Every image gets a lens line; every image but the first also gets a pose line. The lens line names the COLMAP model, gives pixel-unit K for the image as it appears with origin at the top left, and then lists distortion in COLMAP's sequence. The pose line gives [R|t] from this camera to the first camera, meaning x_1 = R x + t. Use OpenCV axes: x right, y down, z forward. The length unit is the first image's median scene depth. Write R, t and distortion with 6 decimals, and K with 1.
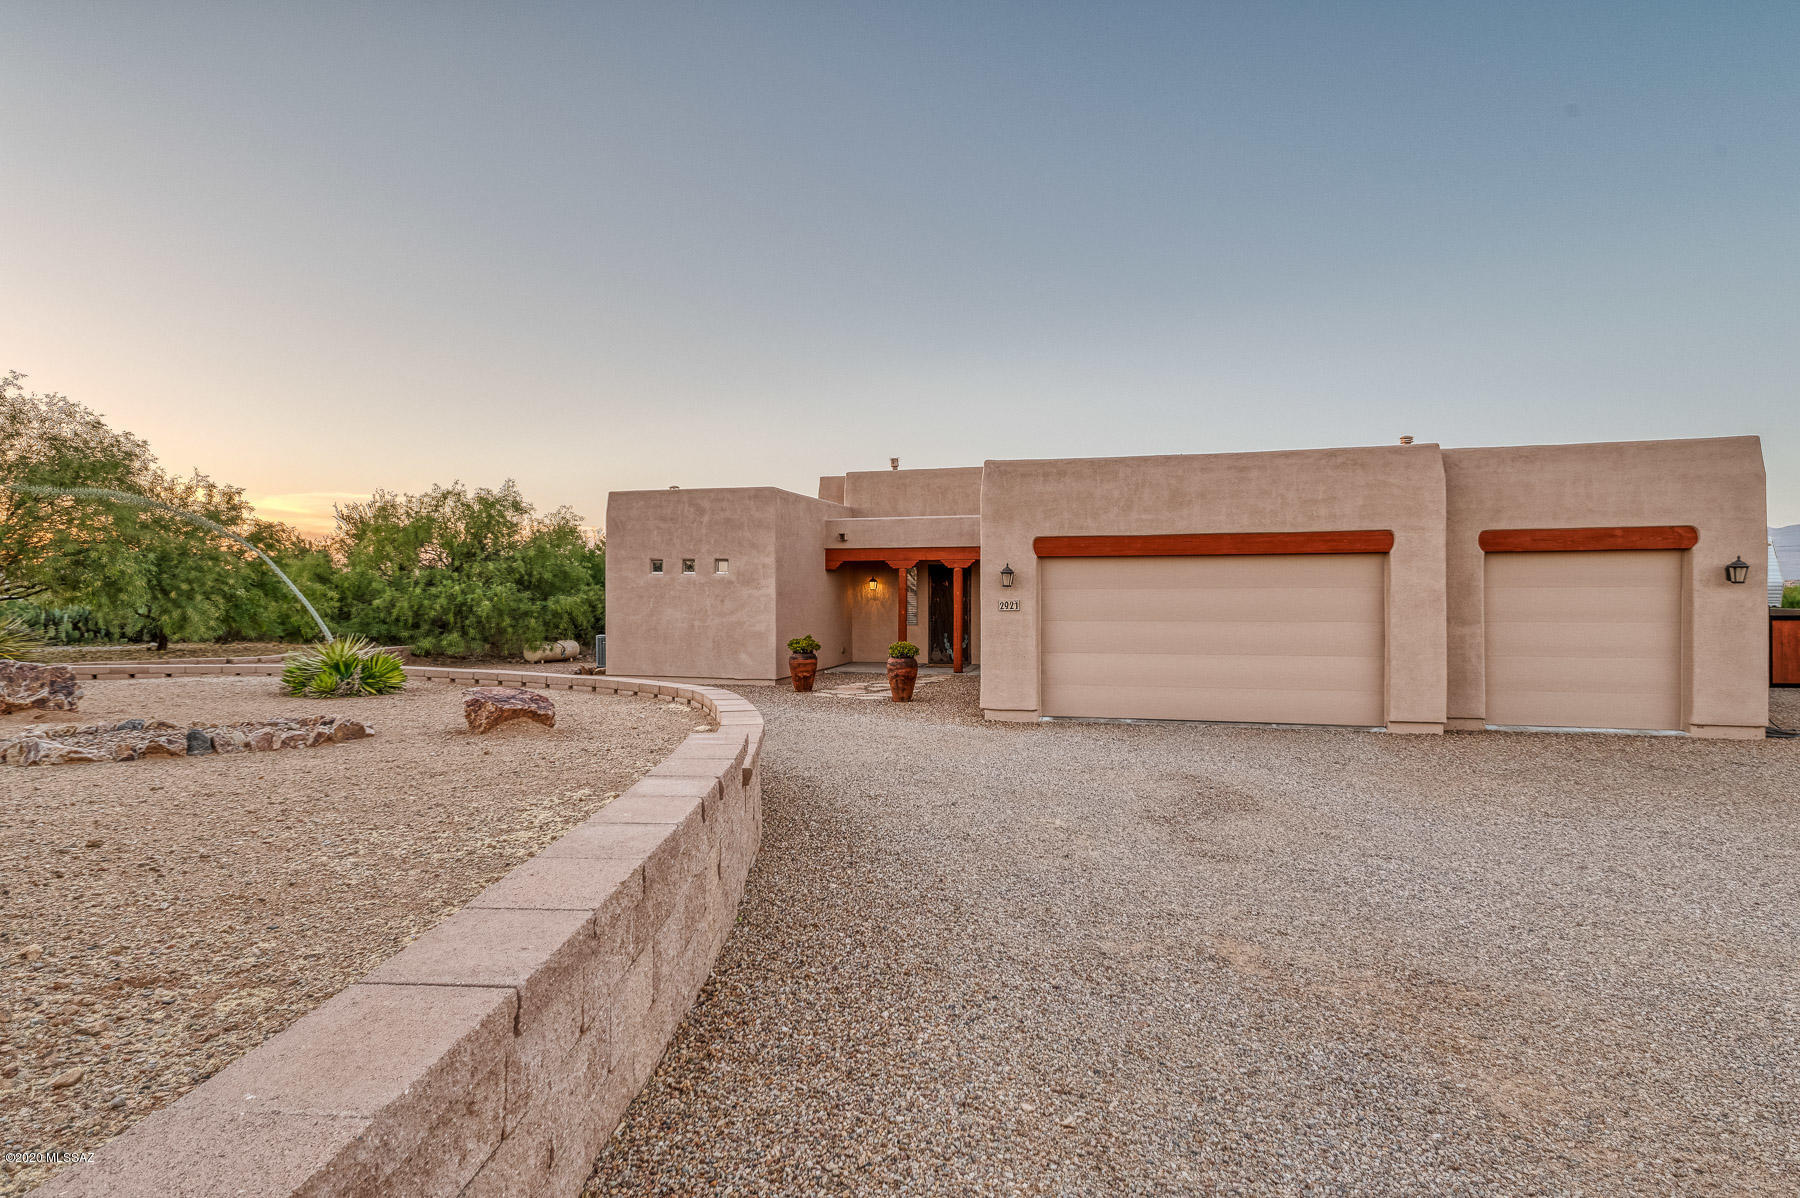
lens RADIAL K [[960.1, 0, 928.2], [0, 960.1, 591.1], [0, 0, 1]] dist [-0.010872, 0.002706]
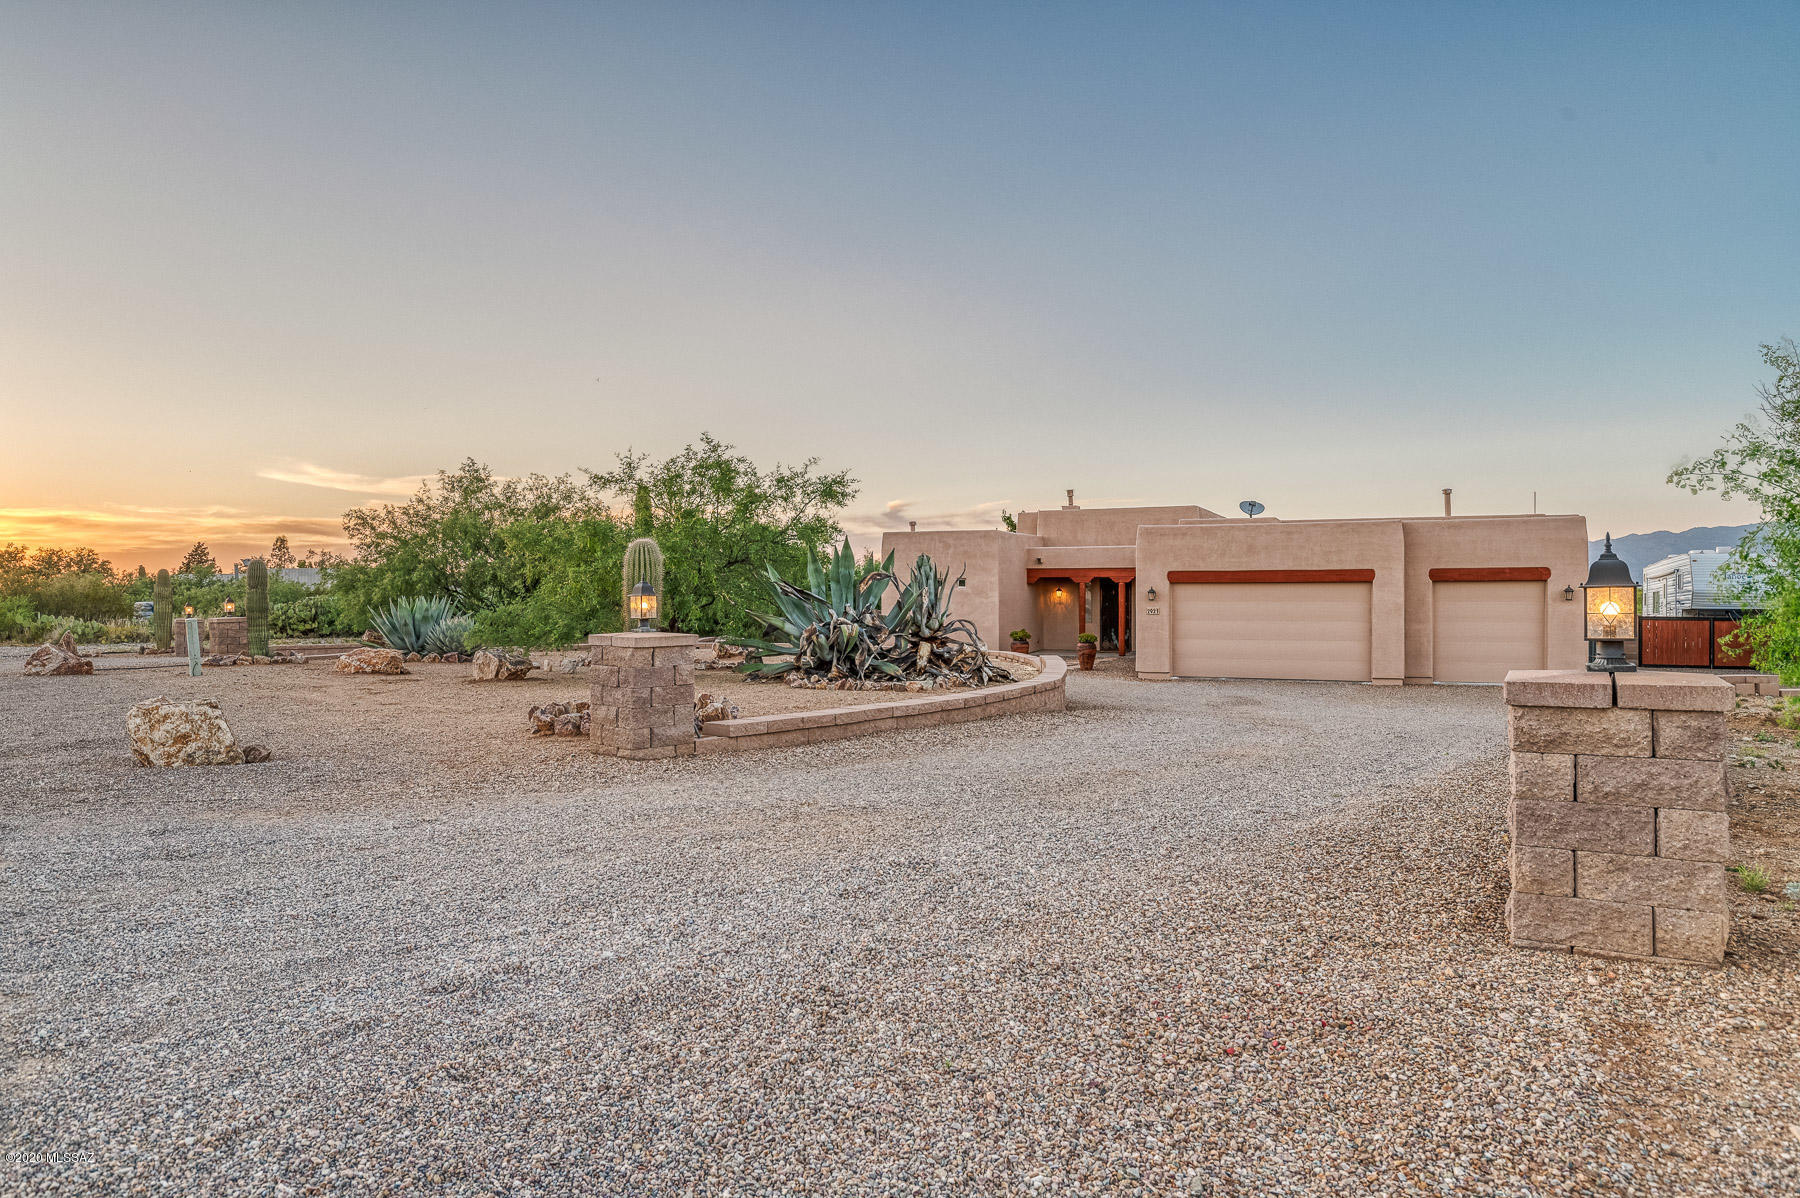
lens RADIAL K [[1178.1, 0, 899.5], [0, 1178.1, 594.5], [0, 0, 1]] dist [-0.021657, 0.003866]
pose [[0.988356, -0.000481, -0.152158, -0.033167], [0.002199, 0.999936, 0.011125, -0.029759], [0.152142, -0.011330, 0.988294, -0.873523]]
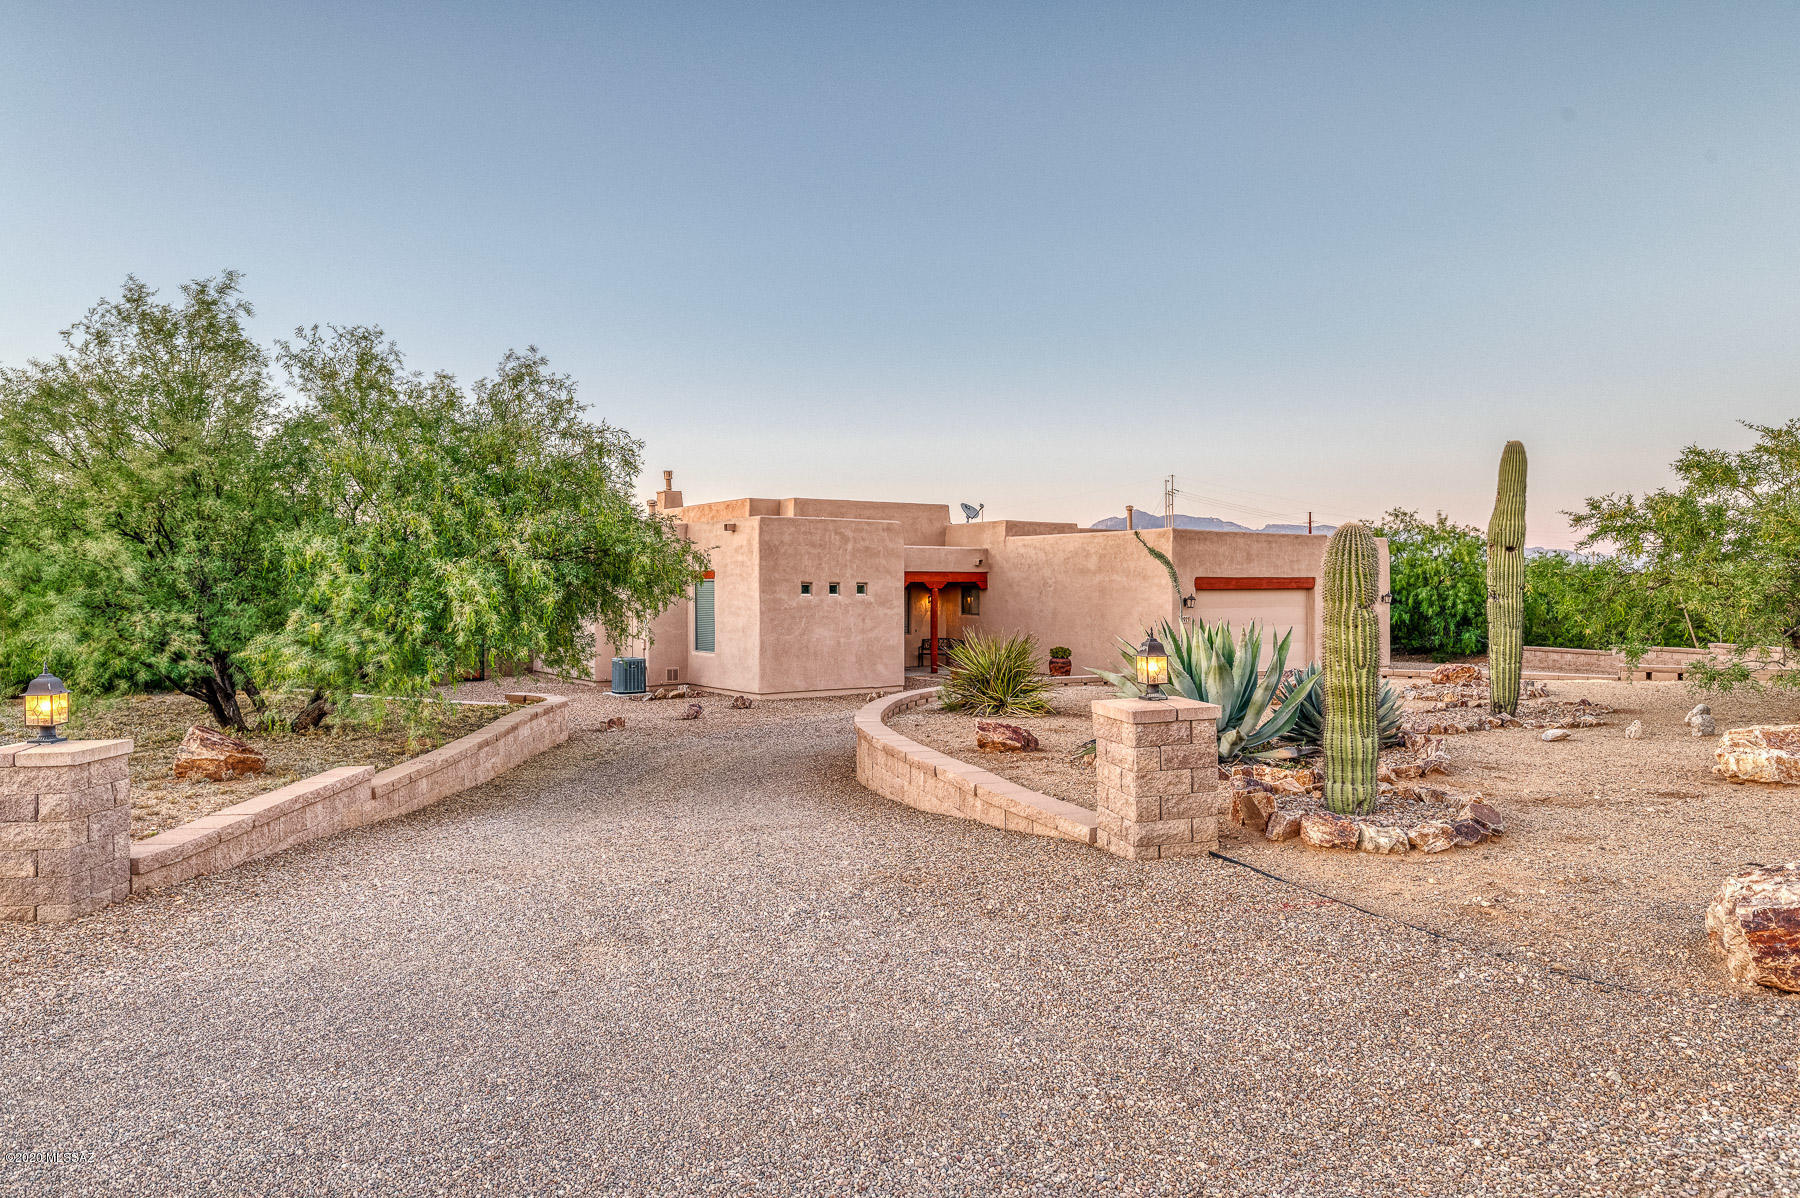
lens RADIAL K [[1178.1, 0, 909.6], [0, 1178.1, 596.6], [0, 0, 1]] dist [-0.021657, 0.003866]
pose [[0.635062, -0.006052, 0.772437, -1.319326], [-0.000615, 0.999965, 0.008340, -0.030197], [-0.772461, -0.005771, 0.635037, 0.078644]]
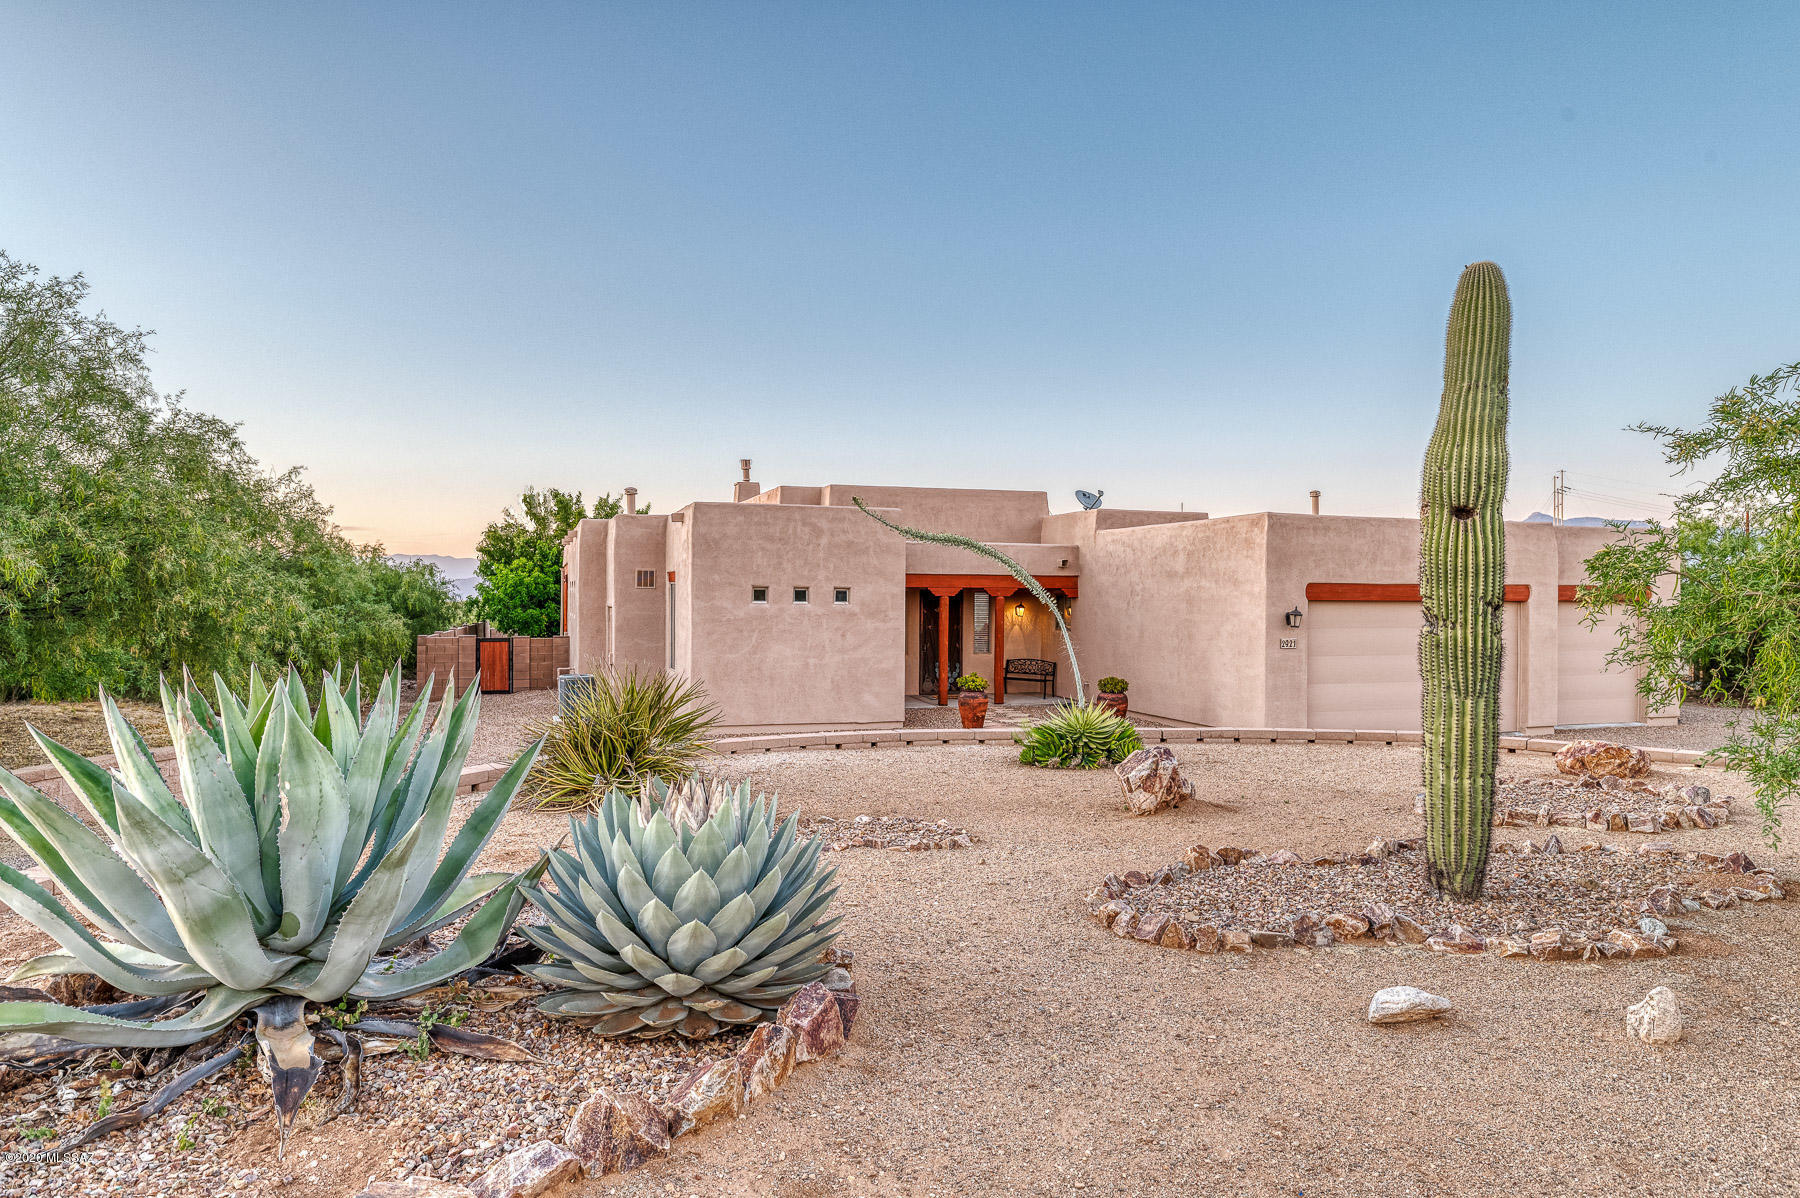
lens RADIAL K [[1178.1, 0, 897.8], [0, 1178.1, 597.5], [0, 0, 1]] dist [-0.021657, 0.003866]
pose [[0.839992, 0.005349, 0.542572, -0.797571], [-0.009143, 0.999949, 0.004296, -0.030954], [-0.542522, -0.008569, 0.839998, 0.070457]]
